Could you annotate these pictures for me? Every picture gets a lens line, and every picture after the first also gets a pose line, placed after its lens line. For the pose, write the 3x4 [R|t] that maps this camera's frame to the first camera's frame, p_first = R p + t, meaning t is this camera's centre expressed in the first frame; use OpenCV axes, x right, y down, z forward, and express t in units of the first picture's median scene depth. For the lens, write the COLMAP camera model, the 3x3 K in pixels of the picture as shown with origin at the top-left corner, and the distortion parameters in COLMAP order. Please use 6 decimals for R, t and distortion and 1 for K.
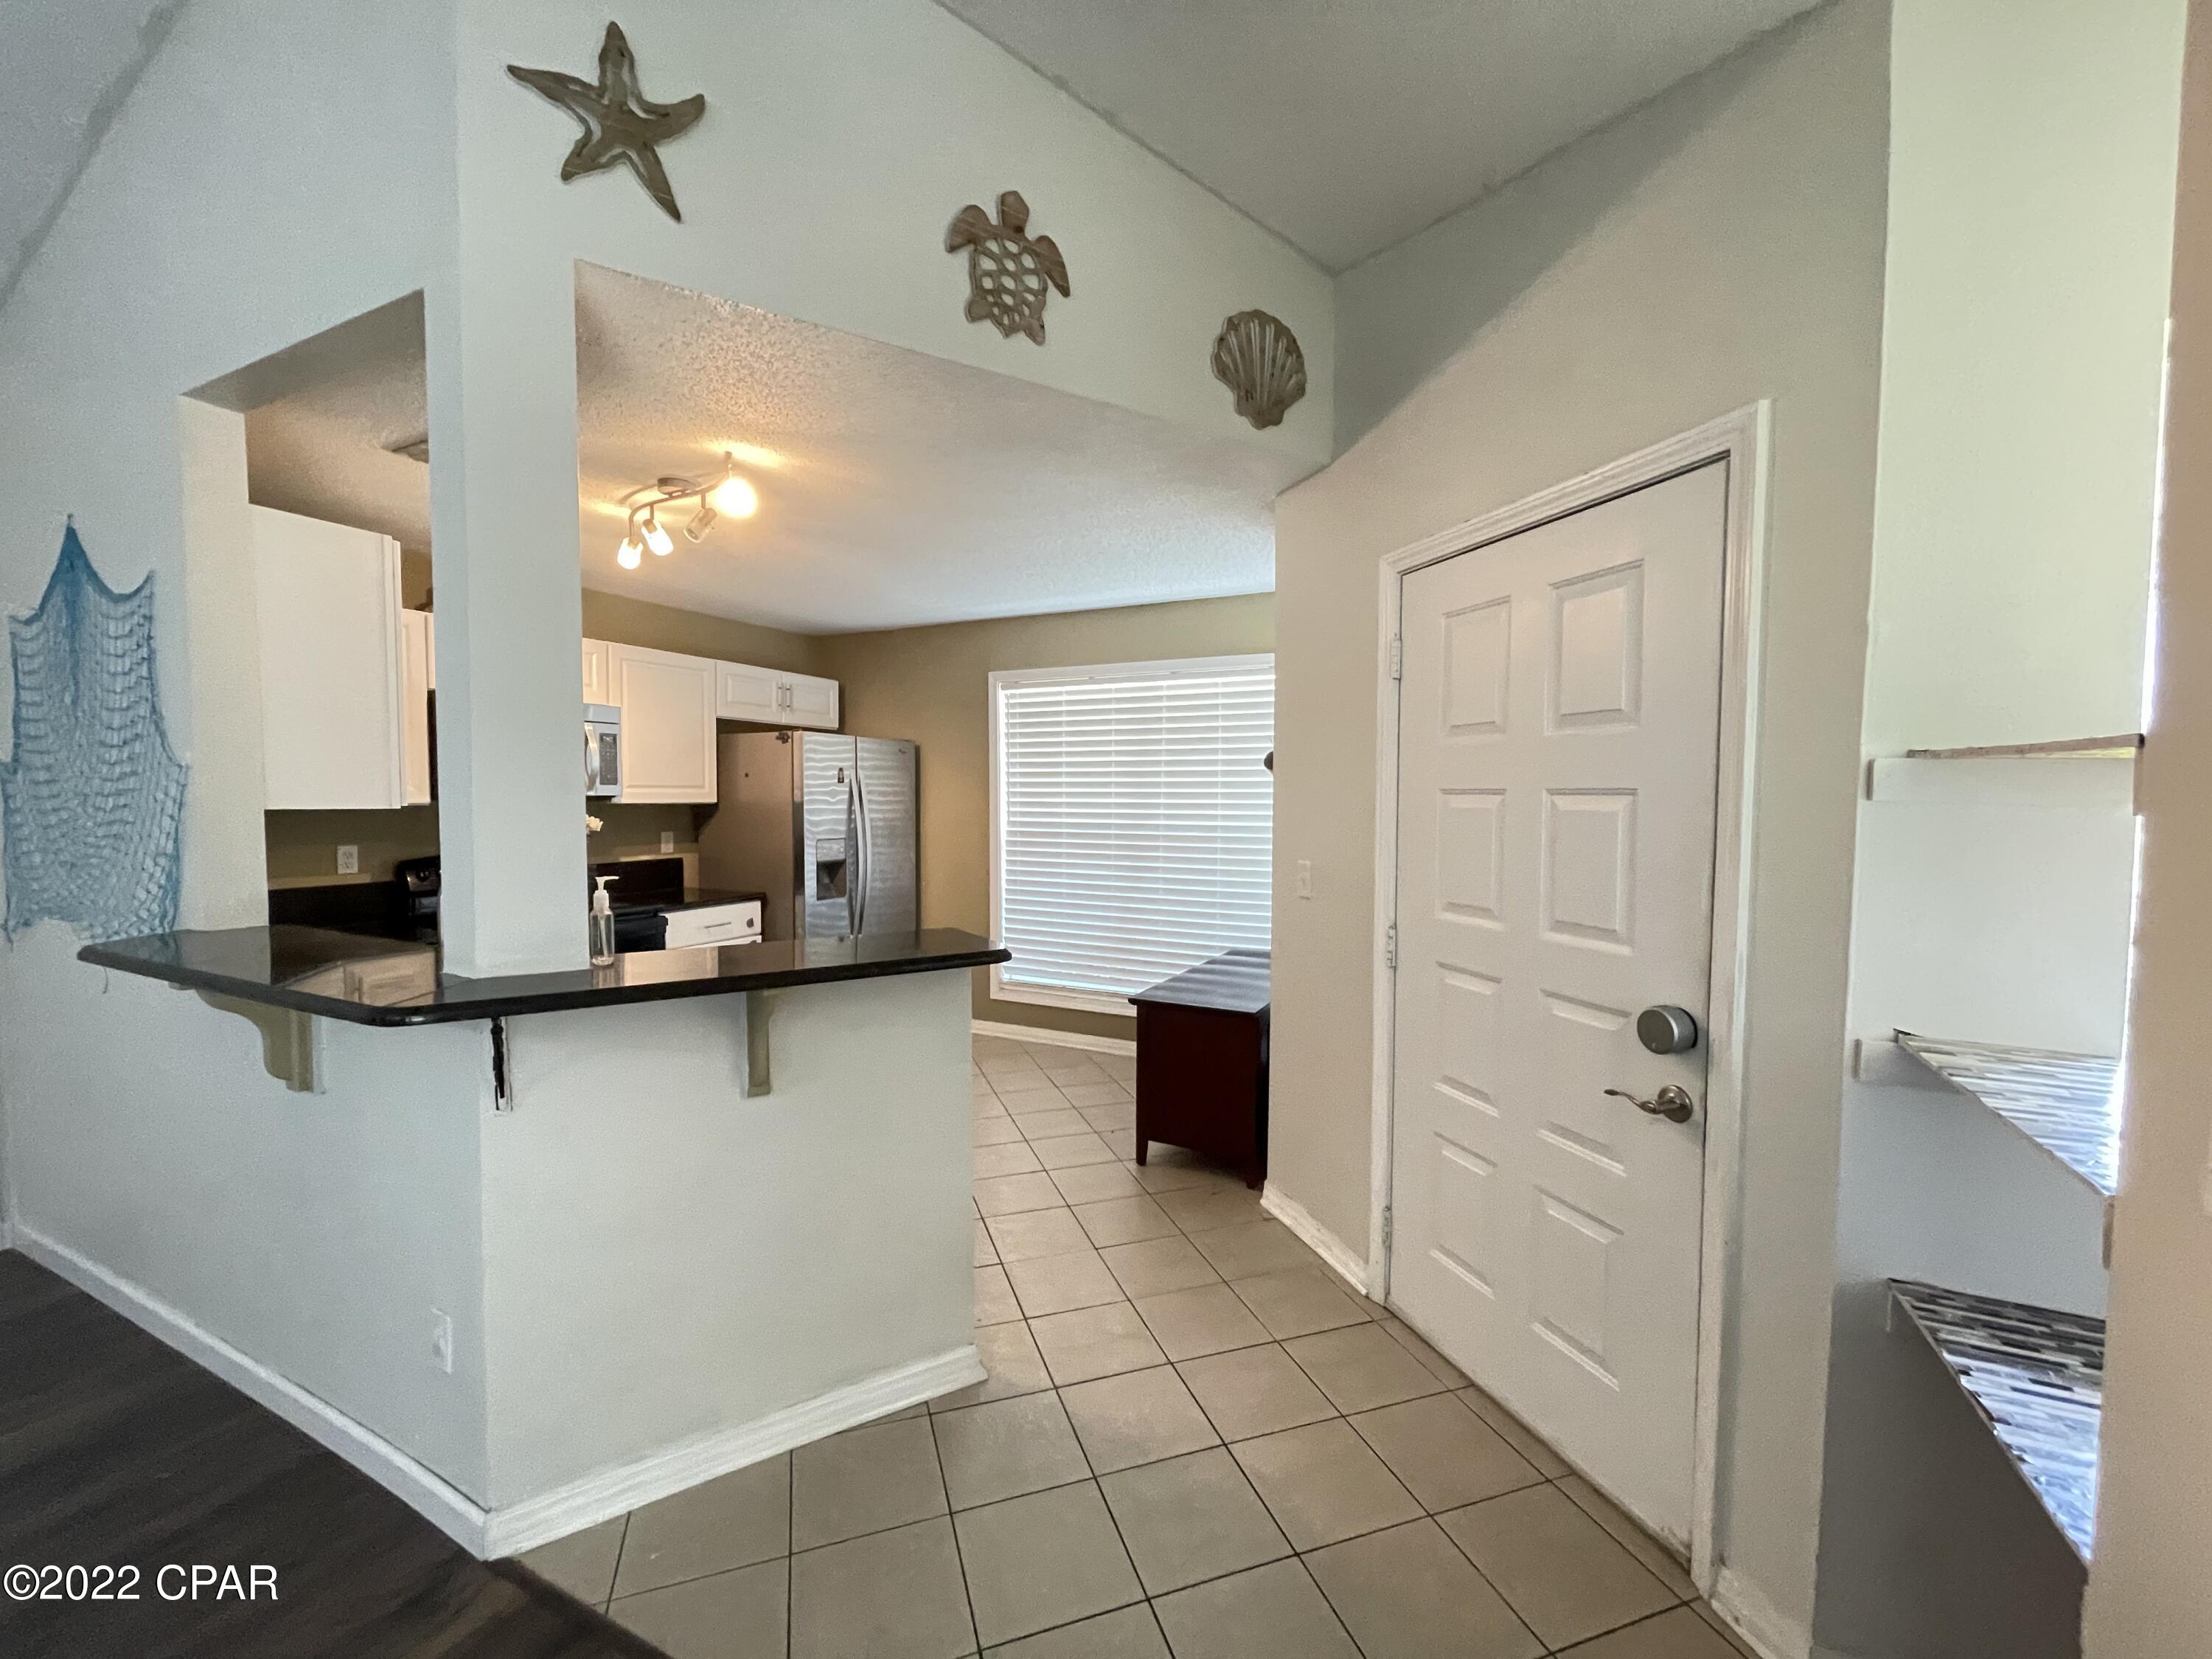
lens RADIAL K [[898.0, 0, 1106.8], [0, 898.0, 838.9], [0, 0, 1]] dist [-0.000108, 0.002361]
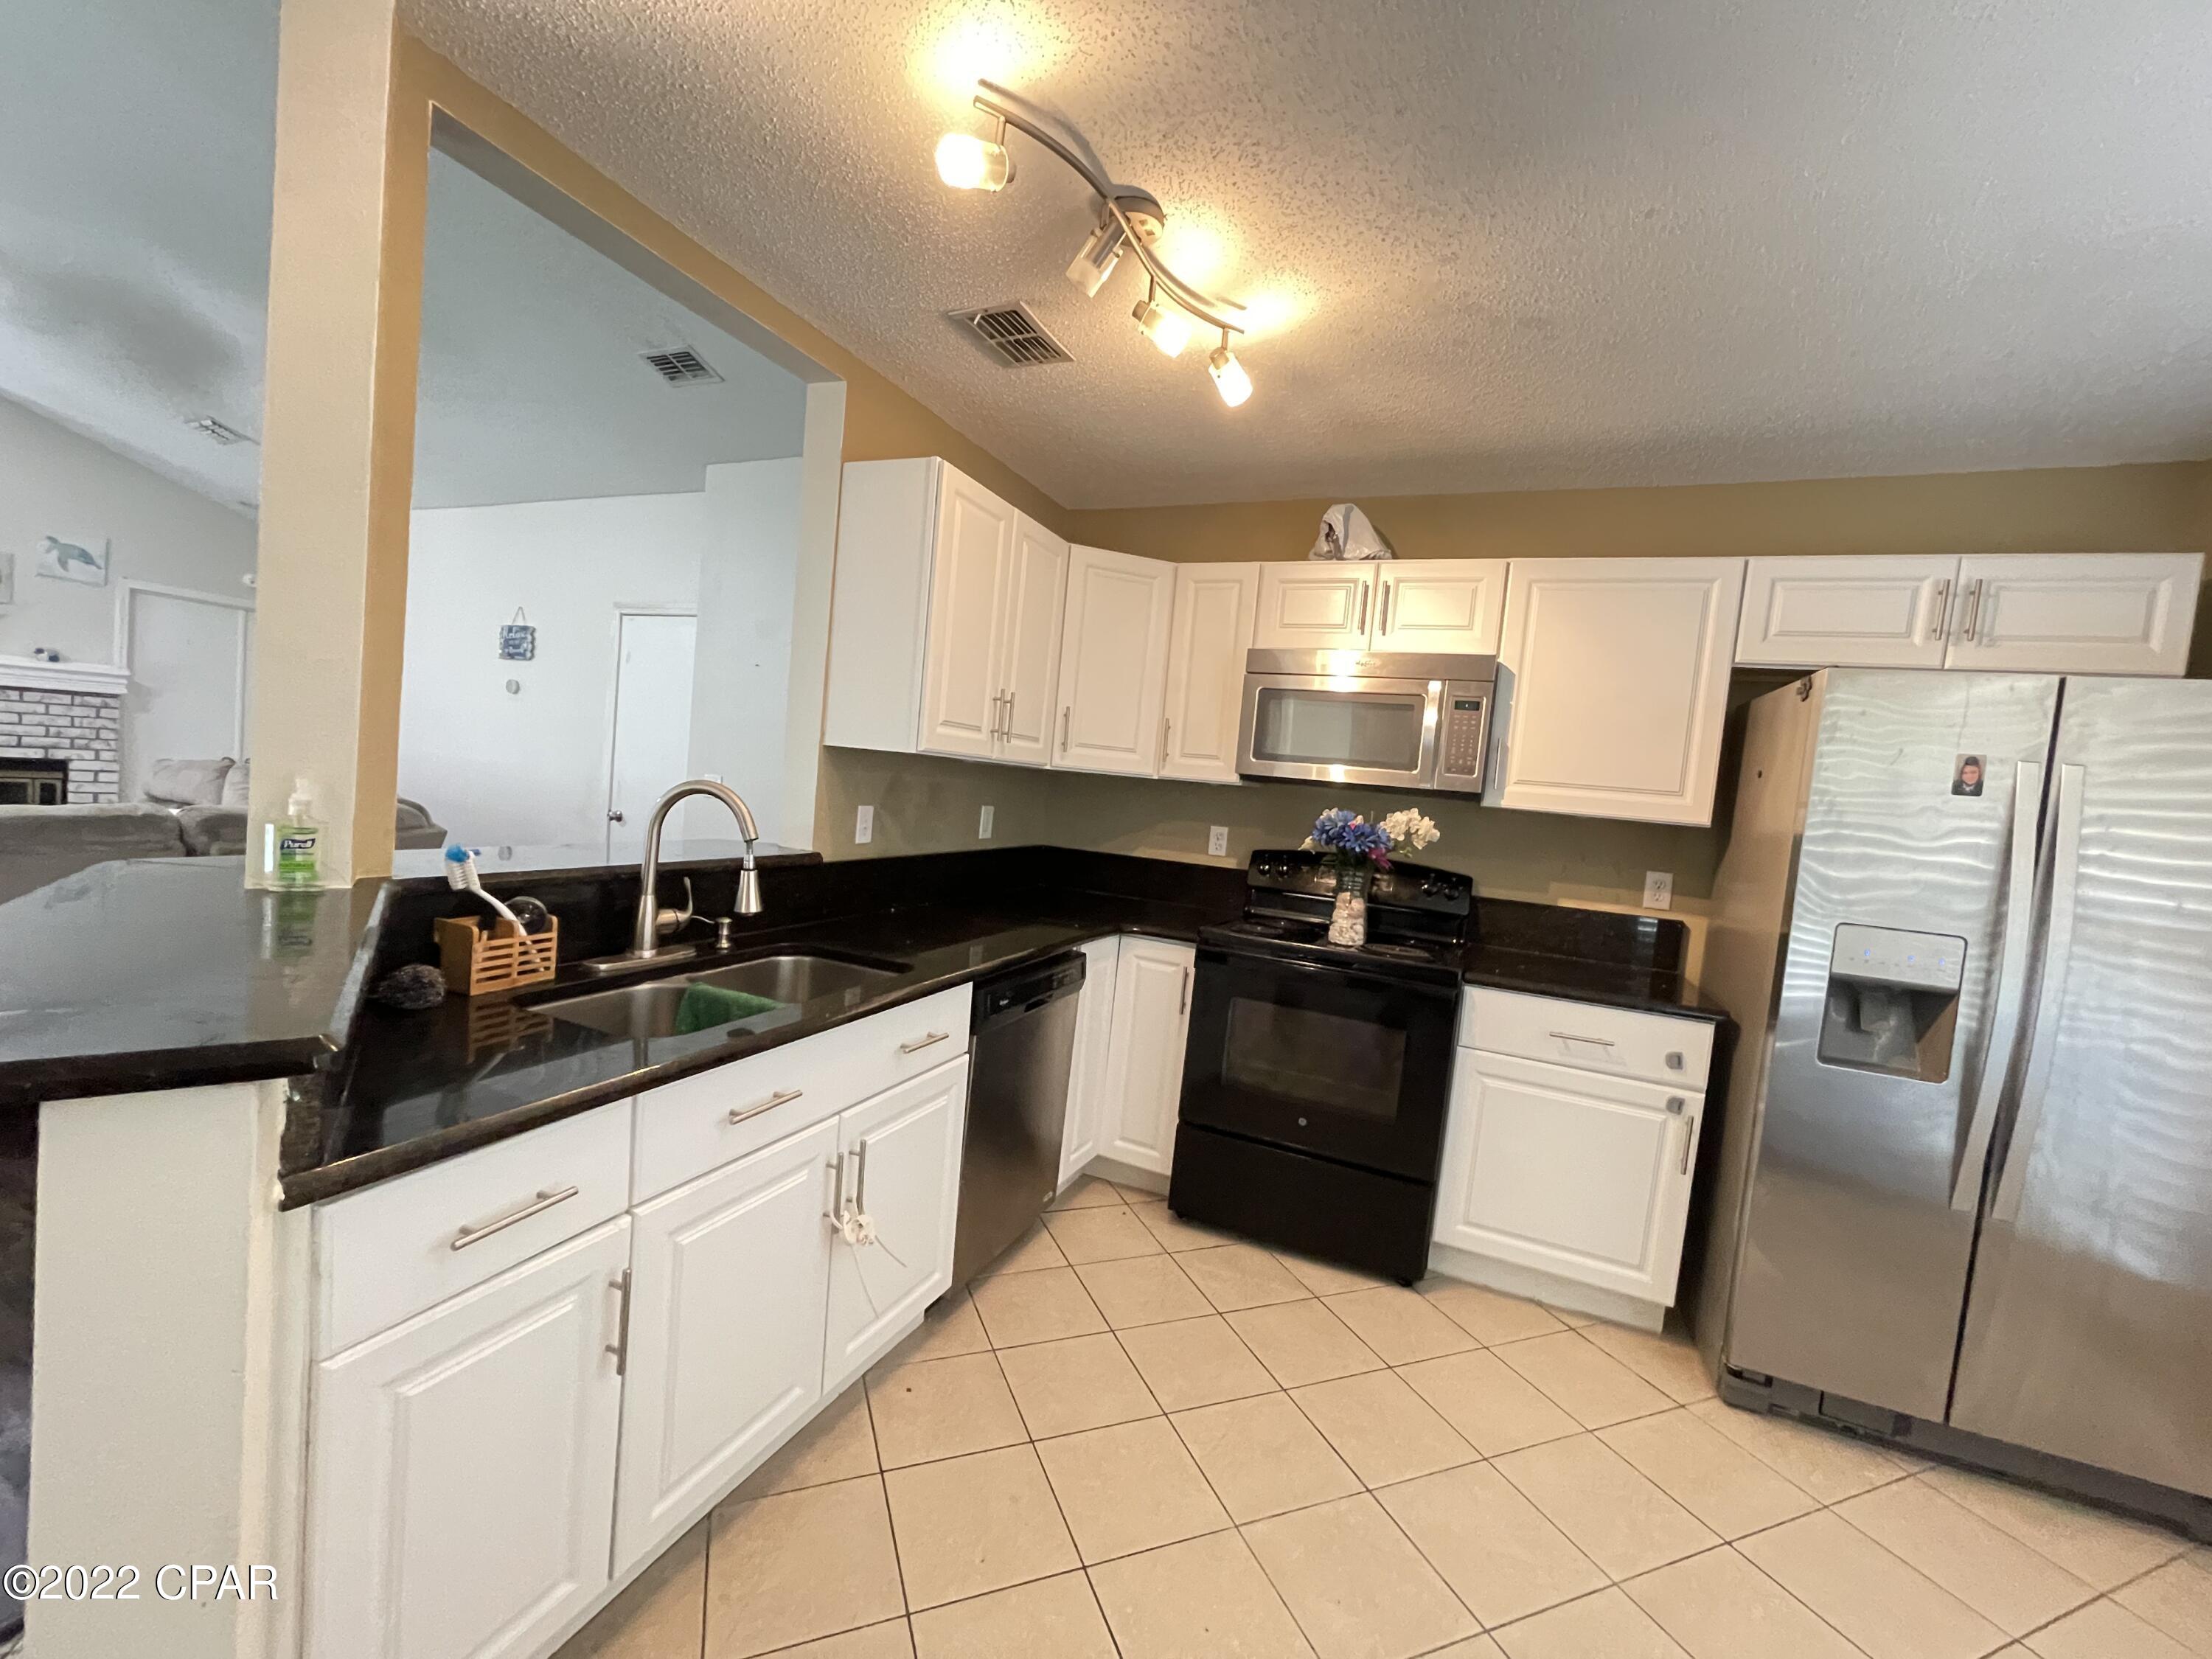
lens RADIAL K [[898.0, 0, 1103.6], [0, 898.0, 835.4], [0, 0, 1]] dist [-0.000108, 0.002361]
pose [[0.069030, 0.068516, -0.995259, 0.128432], [-0.138788, 0.988597, 0.058431, -0.028370], [0.987913, 0.134097, 0.077752, 1.072457]]
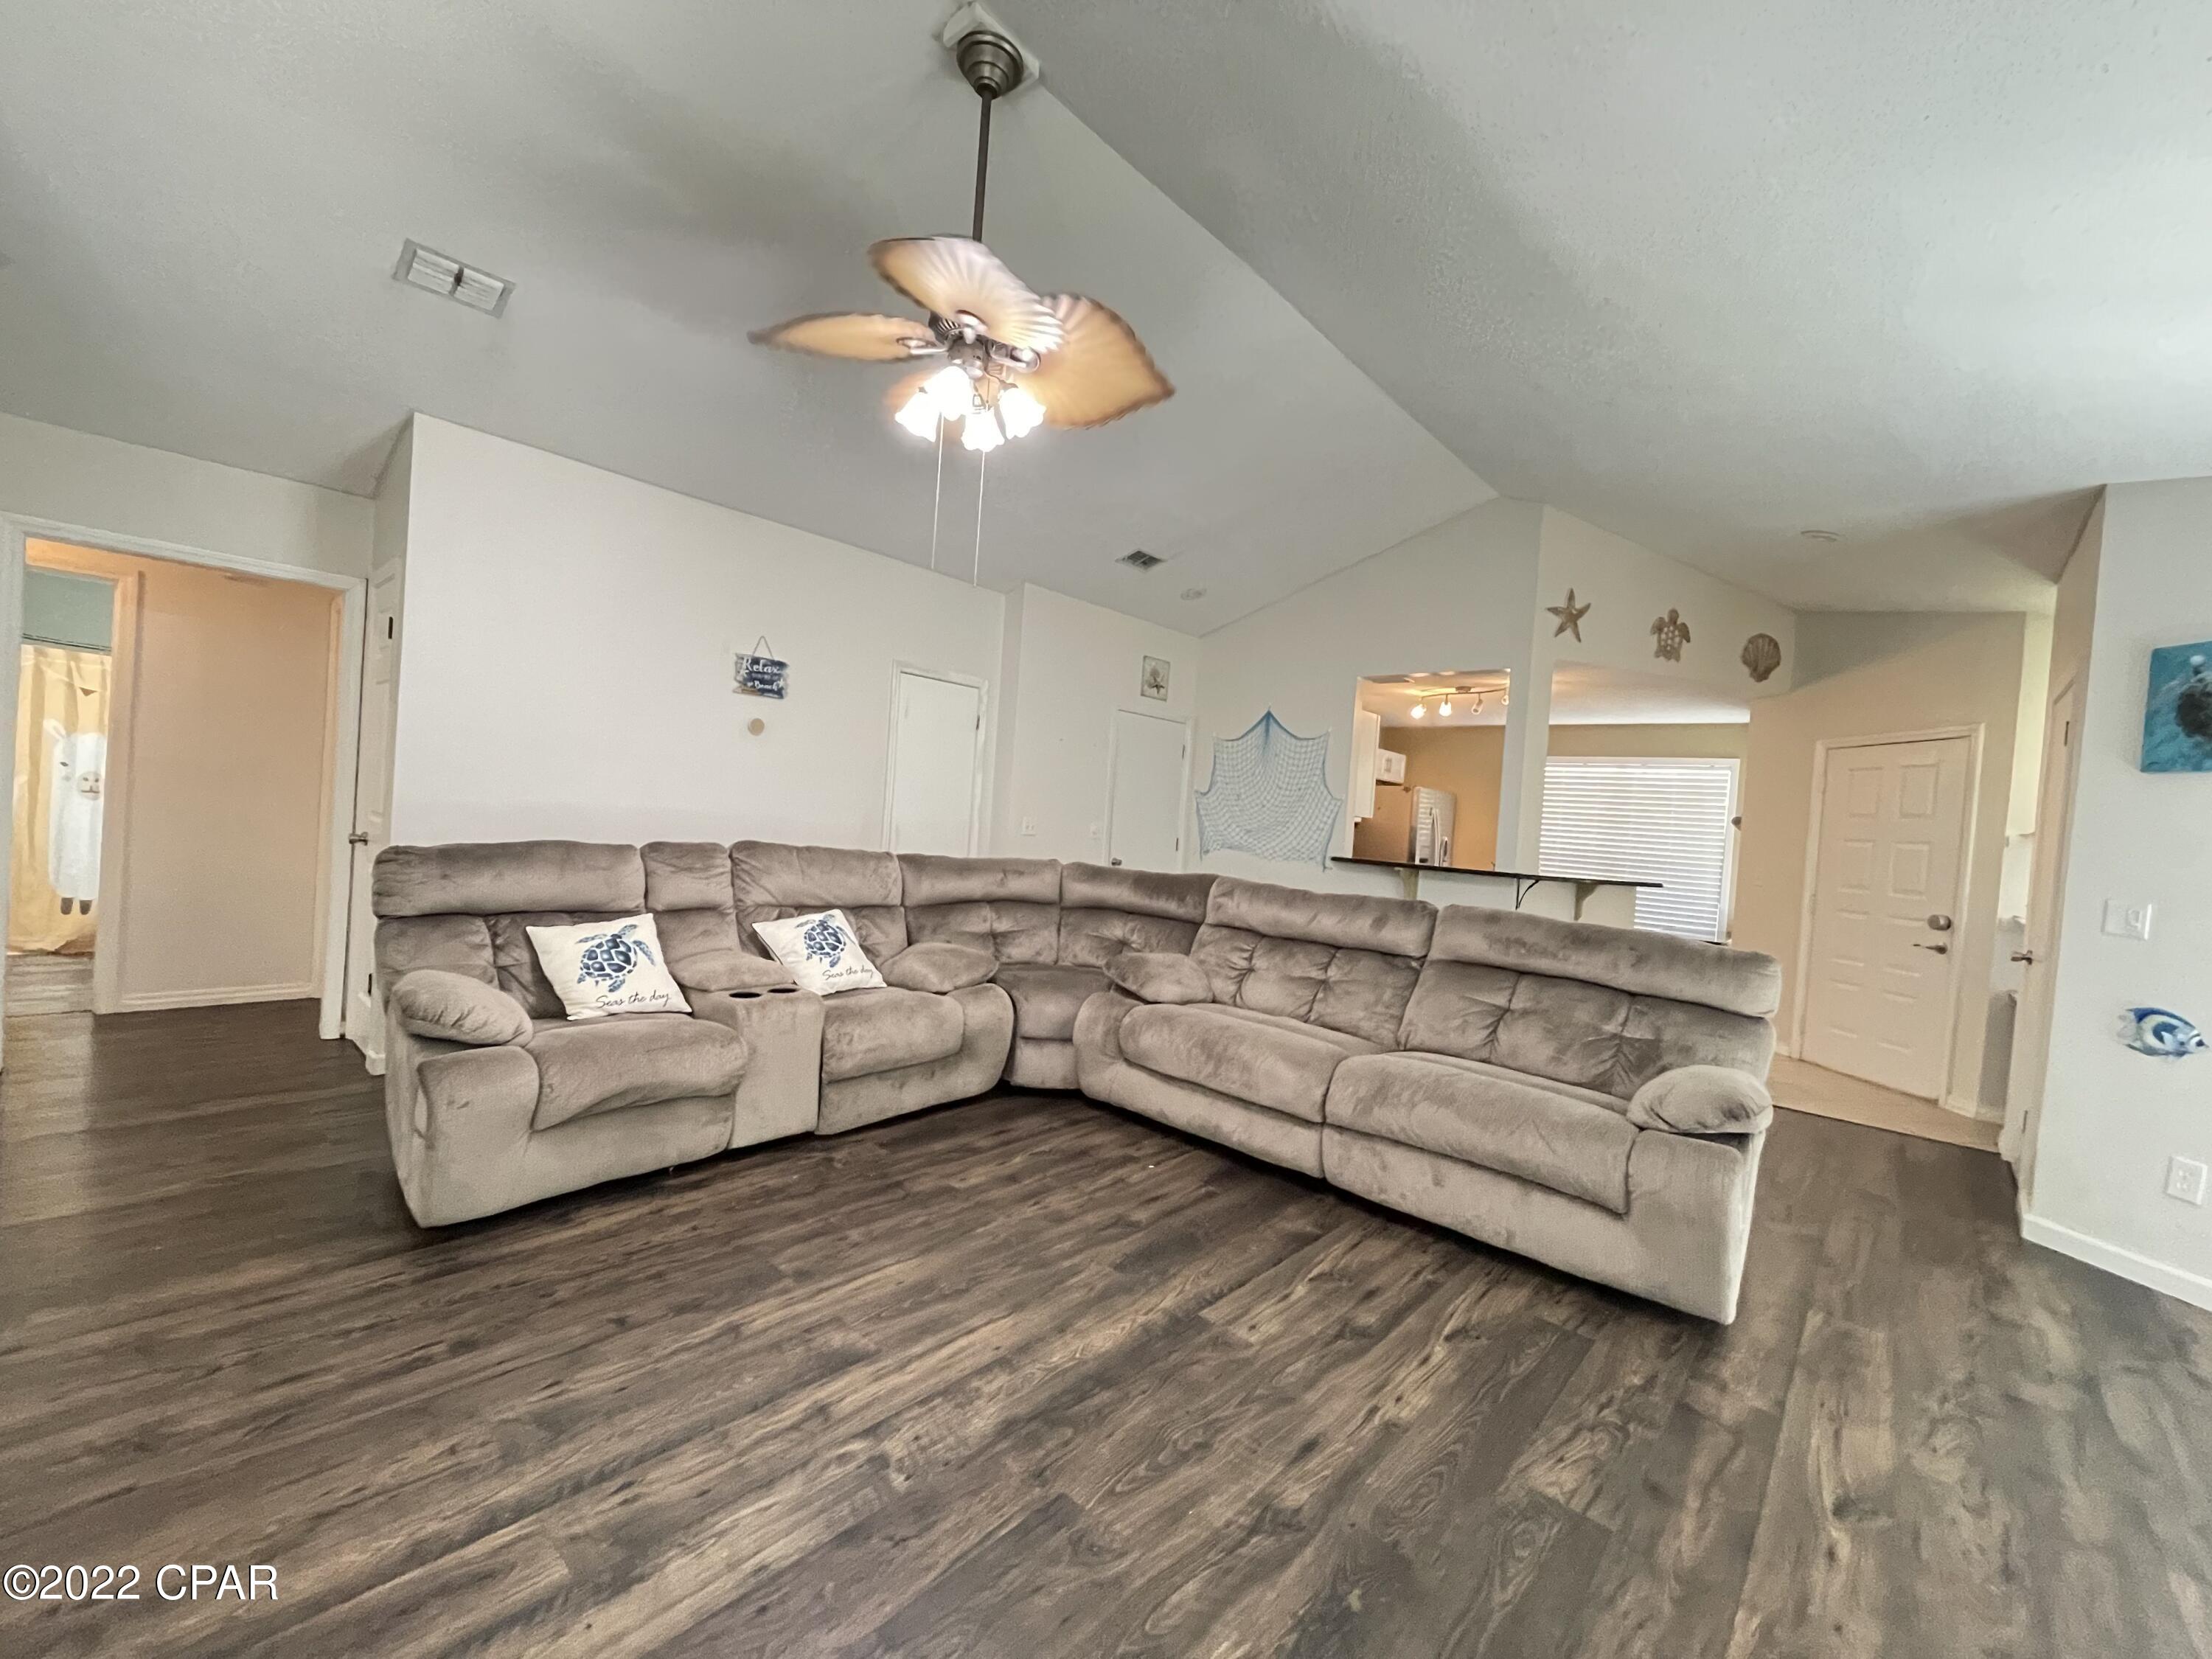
lens RADIAL K [[898.0, 0, 1107.2], [0, 898.0, 832.0], [0, 0, 1]] dist [-0.000108, 0.002361]
pose [[0.961386, 0.073229, -0.265283, -0.820557], [-0.084813, 0.995868, -0.032461, 0.159317], [0.261810, 0.053707, 0.963624, -1.704053]]
